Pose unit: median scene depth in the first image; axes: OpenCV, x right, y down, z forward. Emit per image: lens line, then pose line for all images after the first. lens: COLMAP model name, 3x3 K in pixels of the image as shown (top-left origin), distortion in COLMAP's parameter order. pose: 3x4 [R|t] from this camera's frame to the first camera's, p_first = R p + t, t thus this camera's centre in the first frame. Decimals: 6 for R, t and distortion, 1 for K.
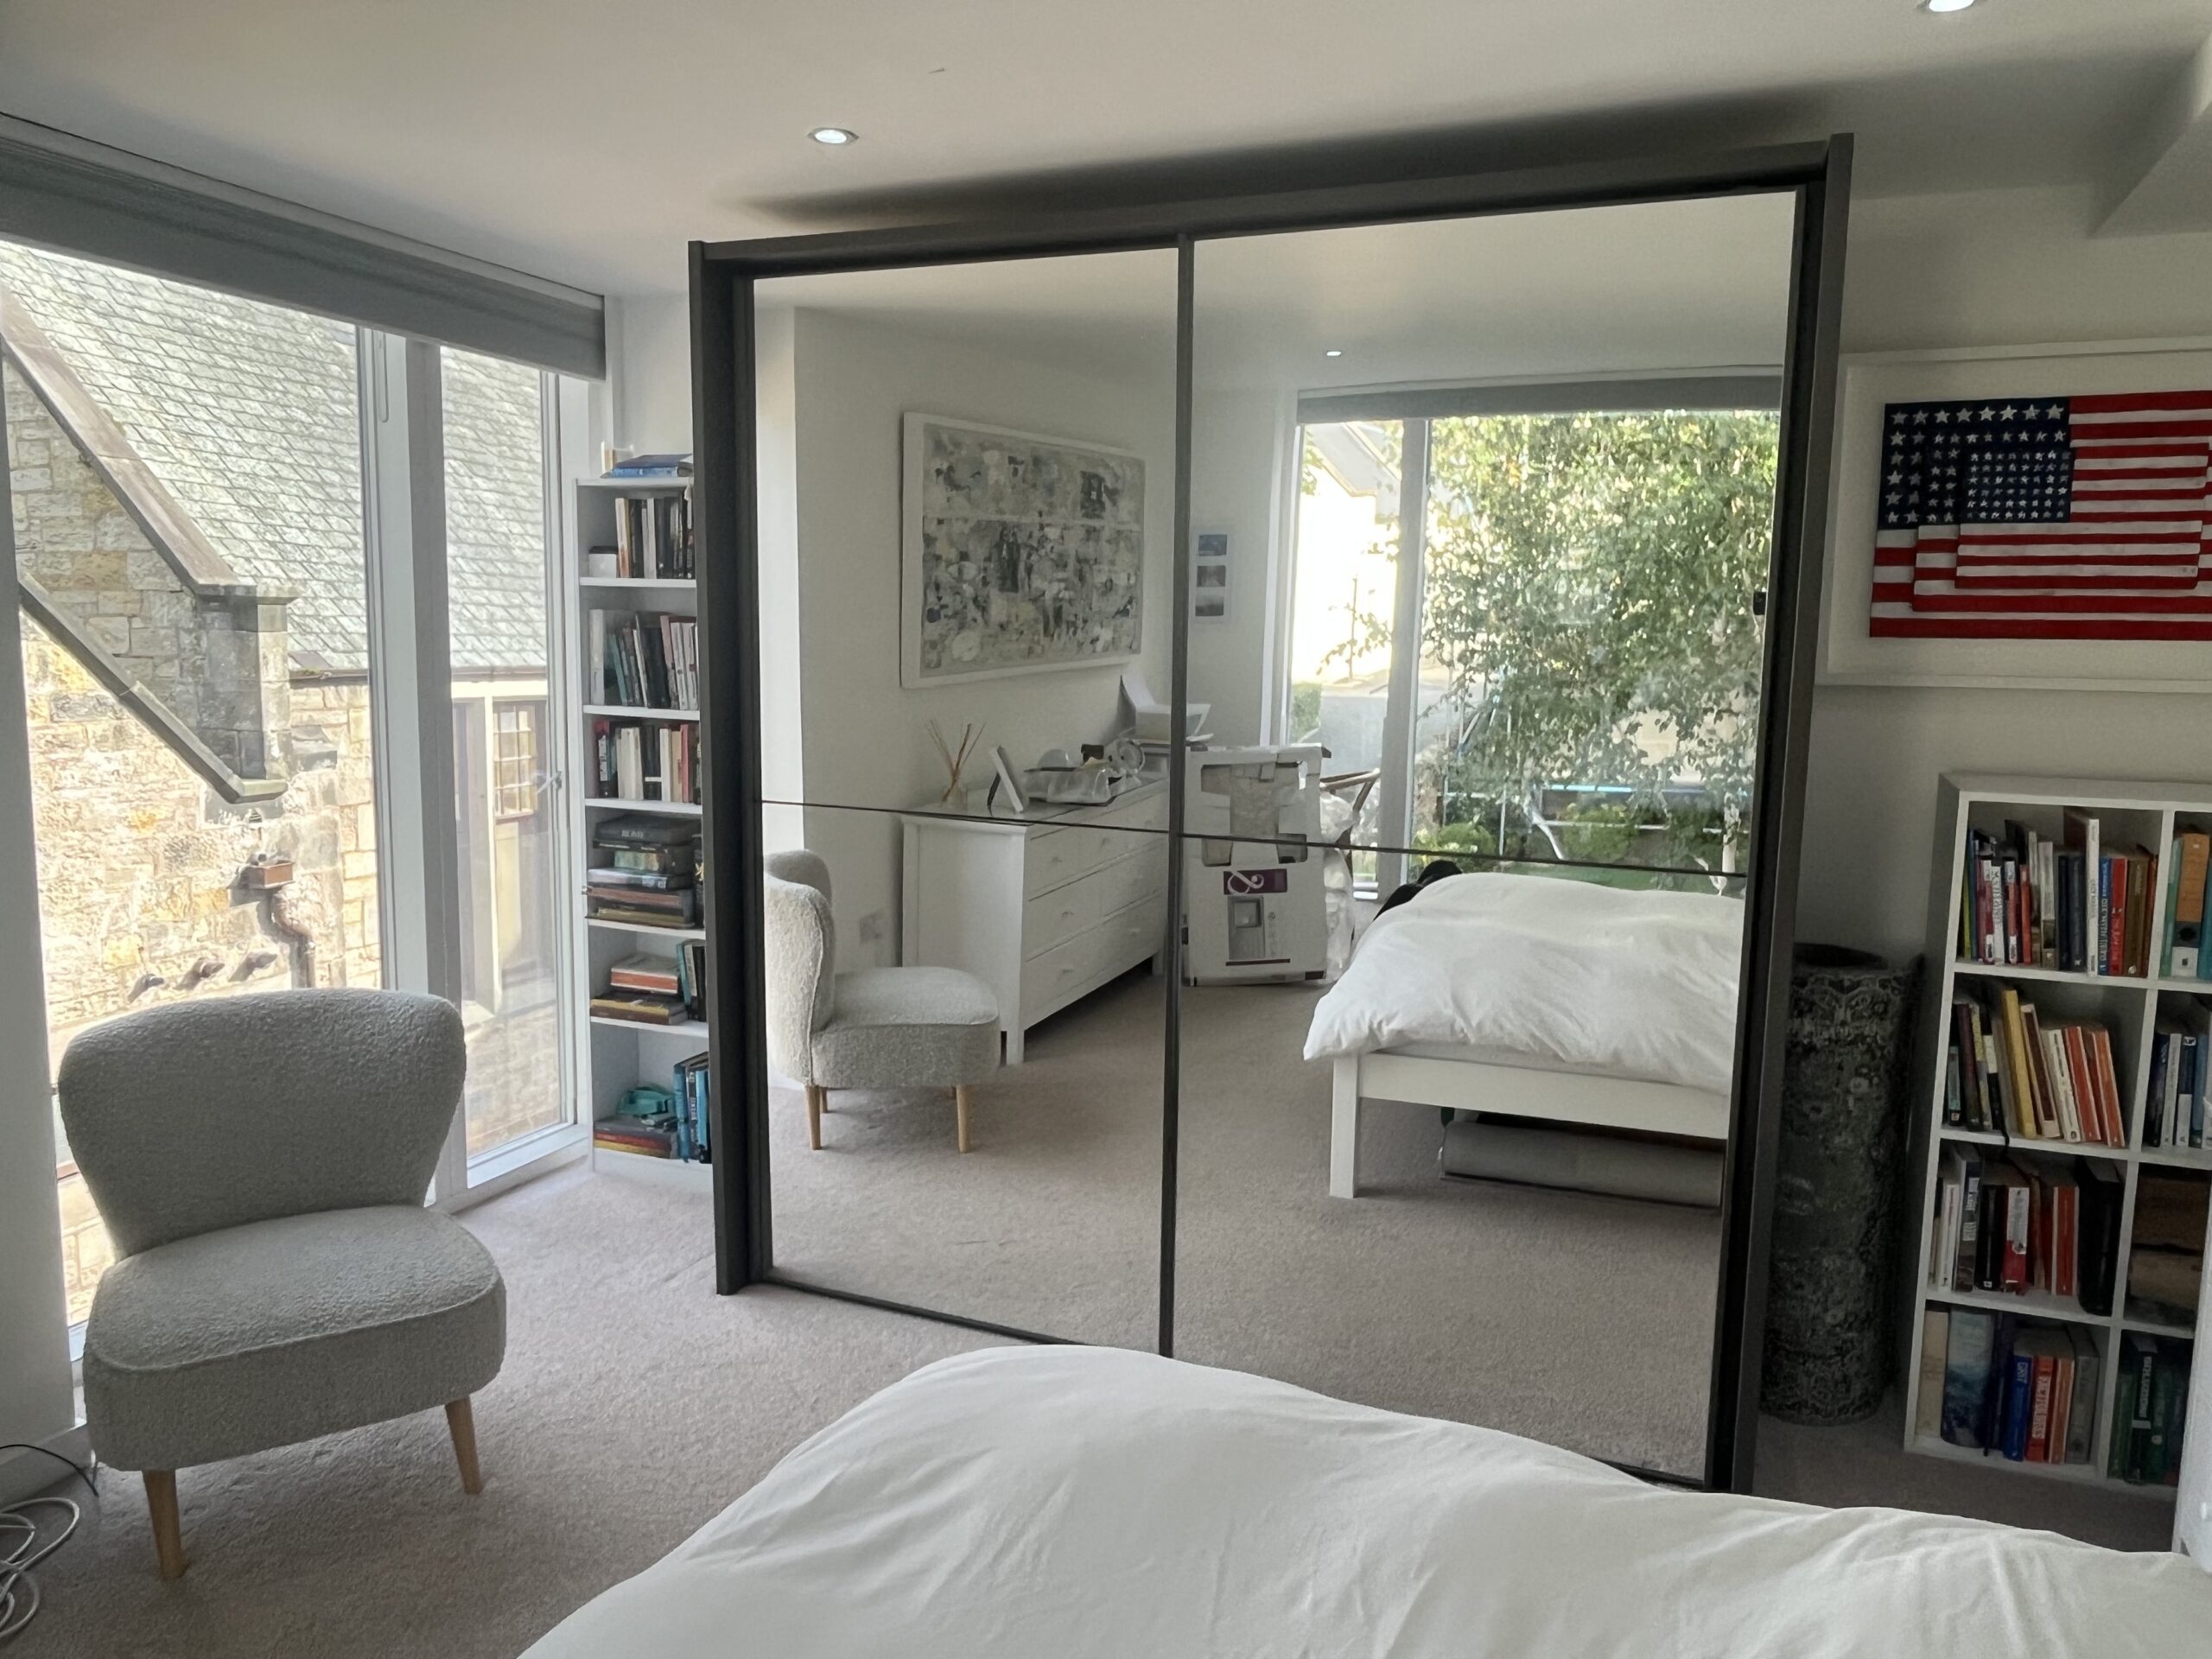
lens RADIAL K [[1580.8, 0, 1106.5], [0, 1580.8, 820.1], [0, 0, 1]] dist [0.007415, -0.010391]
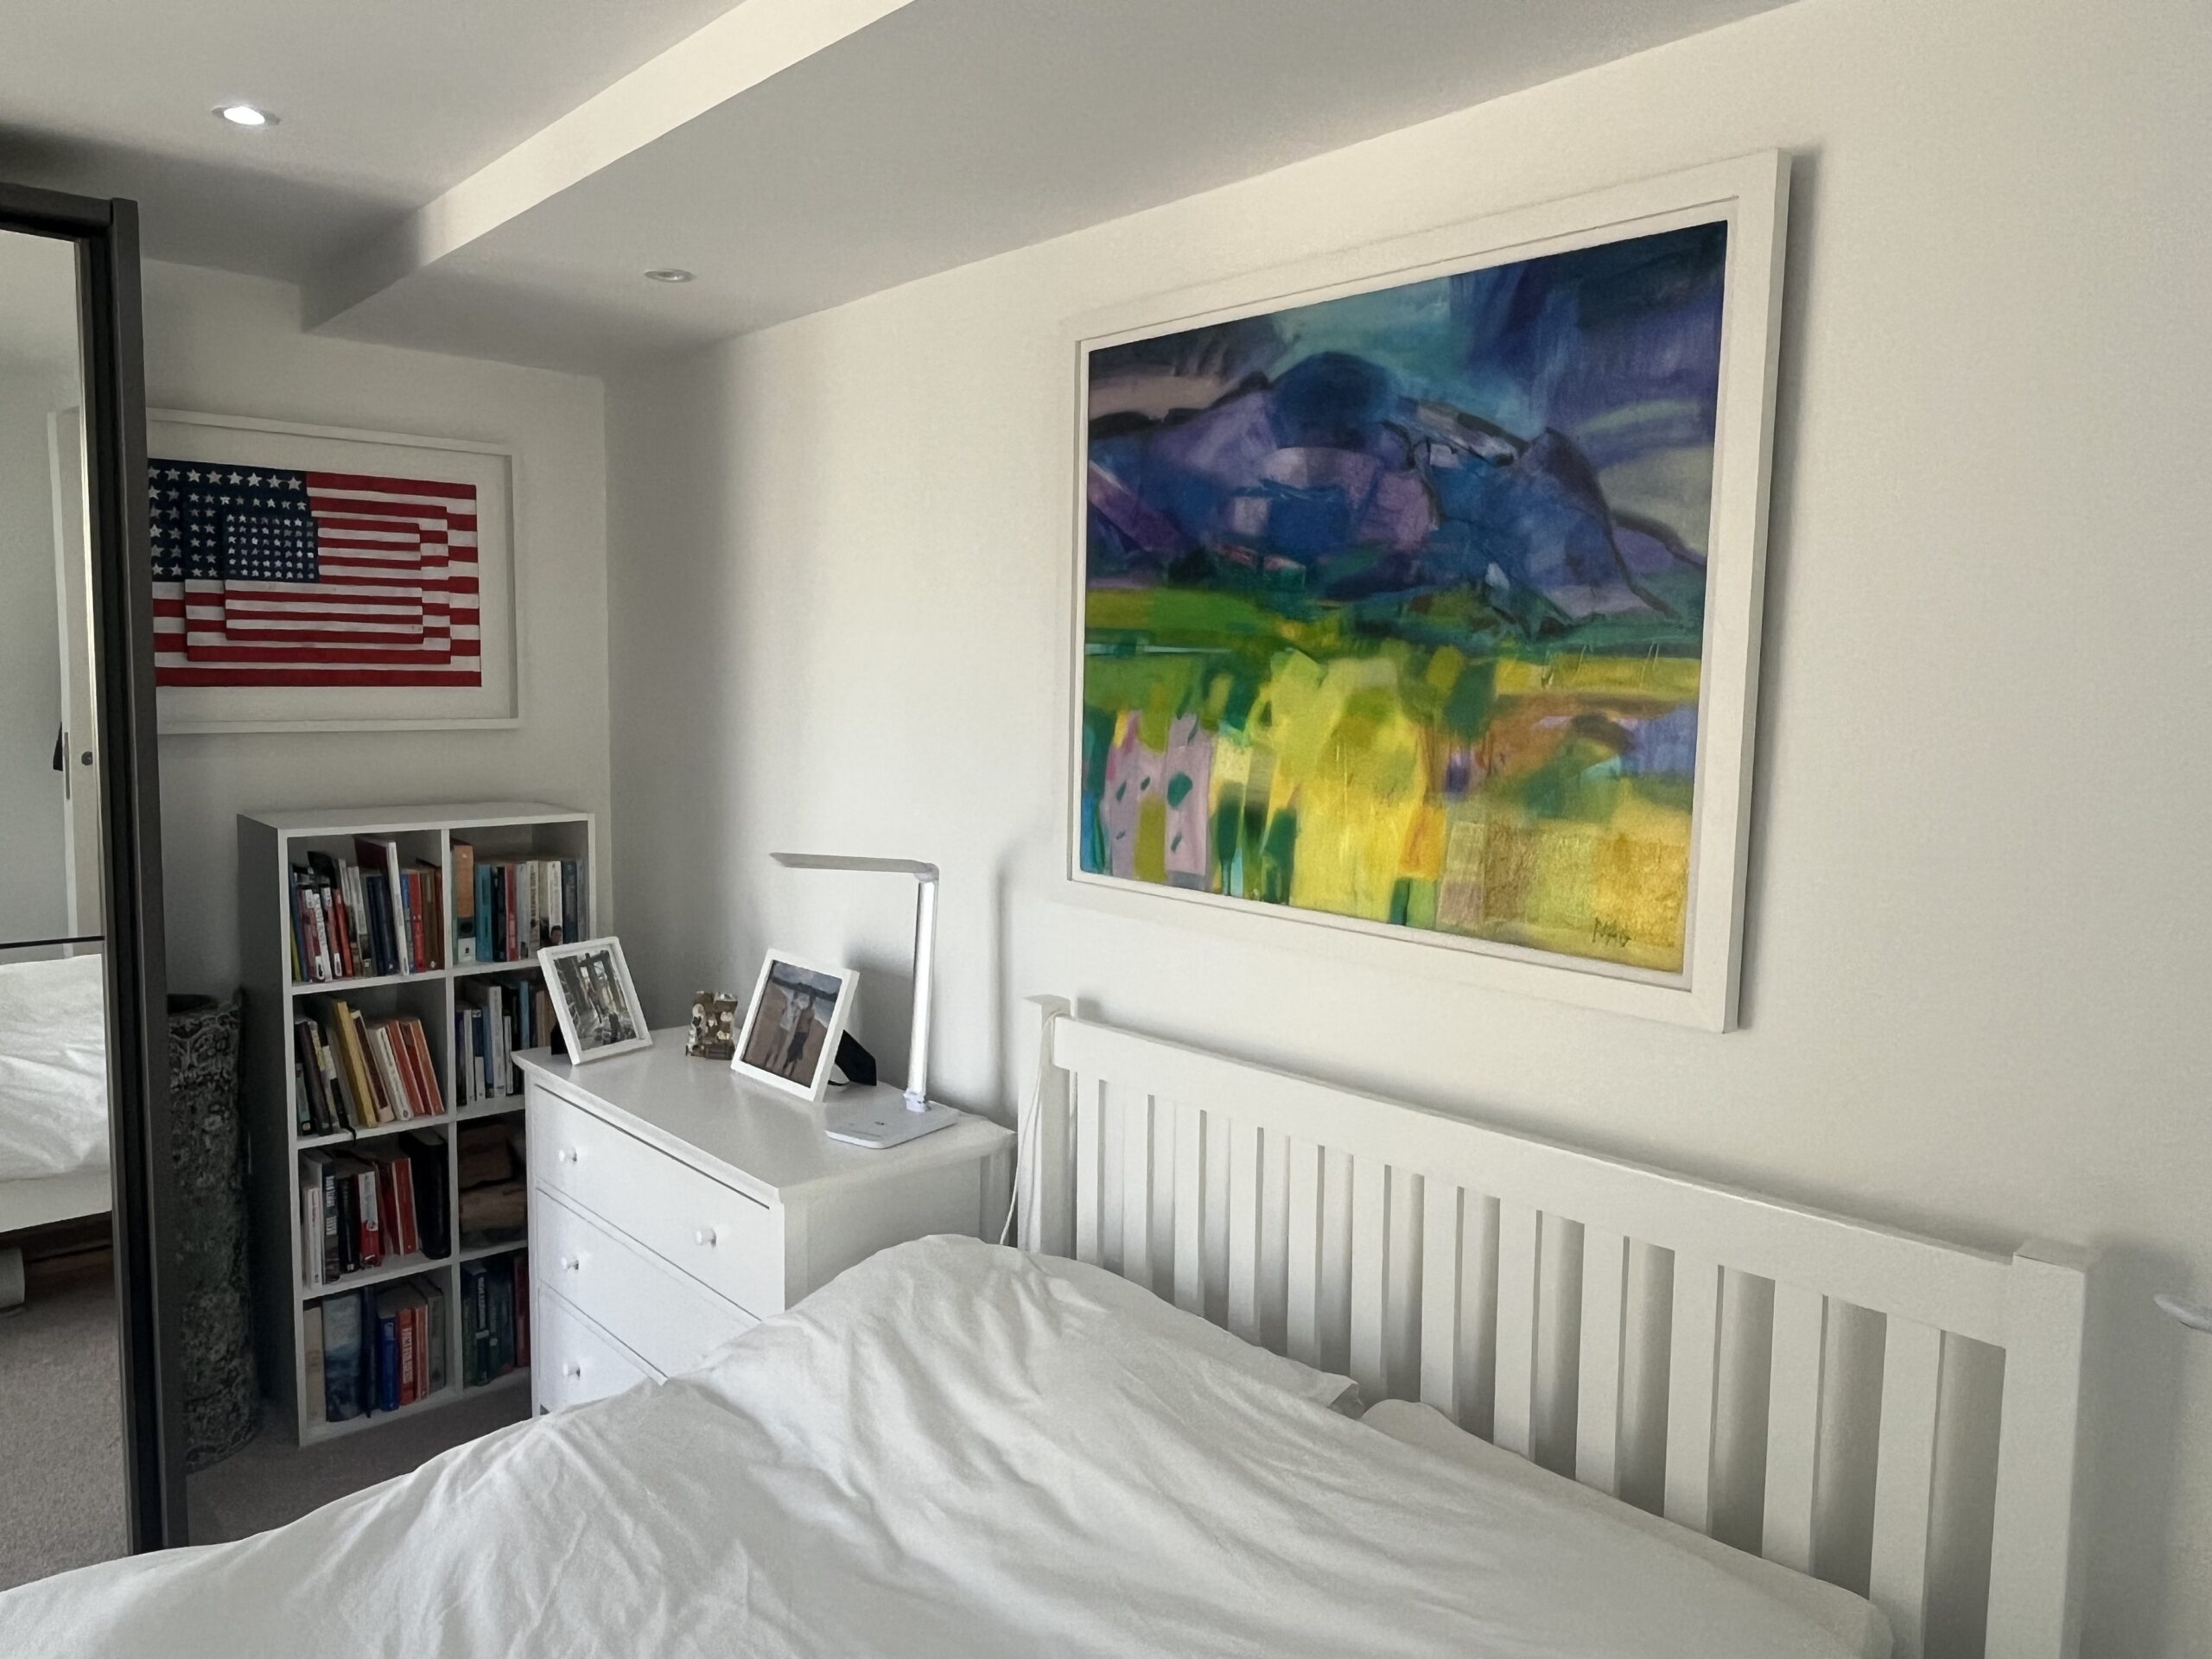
lens RADIAL K [[1580.8, 0, 1104.4], [0, 1580.8, 830.3], [0, 0, 1]] dist [0.007415, -0.010391]
pose [[0.427461, -0.097539, 0.898756, -0.187678], [0.104550, 0.992826, 0.058022, -0.020855], [-0.897968, 0.069163, 0.434592, 0.019959]]
